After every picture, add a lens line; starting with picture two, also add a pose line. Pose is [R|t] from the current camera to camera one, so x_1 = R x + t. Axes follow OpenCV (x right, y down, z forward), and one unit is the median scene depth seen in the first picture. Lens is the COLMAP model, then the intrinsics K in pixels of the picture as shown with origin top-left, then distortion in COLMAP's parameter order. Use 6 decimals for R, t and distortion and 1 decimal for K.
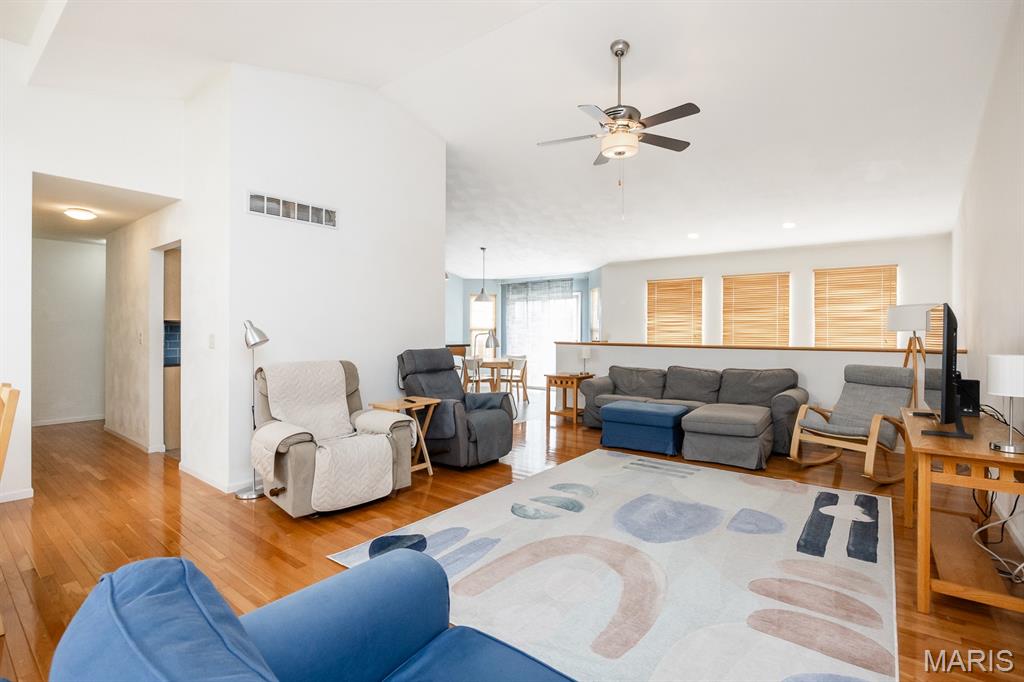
lens RADIAL K [[454.7, 0, 512.0], [0, 454.7, 341.0], [0, 0, 1]] dist [-0.013974, 0.000128]
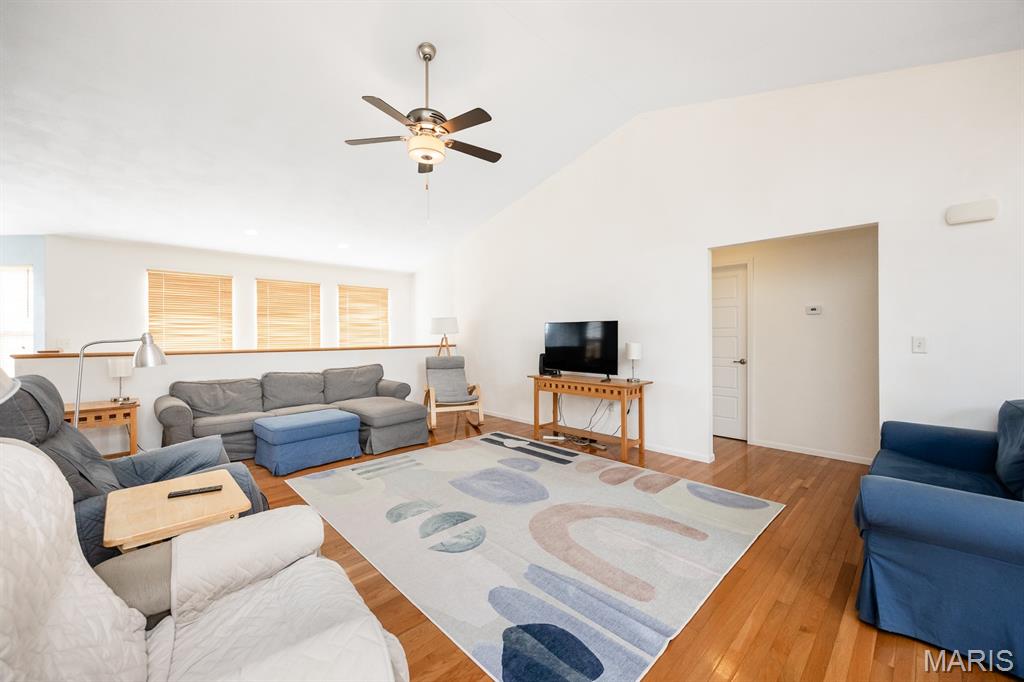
lens RADIAL K [[390.1, 0, 511.3], [0, 390.1, 343.3], [0, 0, 1]] dist [0.000803, 0.000201]
pose [[0.173355, -0.025467, 0.984530, -0.577303], [0.027024, 0.999412, 0.021093, -0.013402], [-0.984489, 0.022949, 0.173941, 0.661660]]
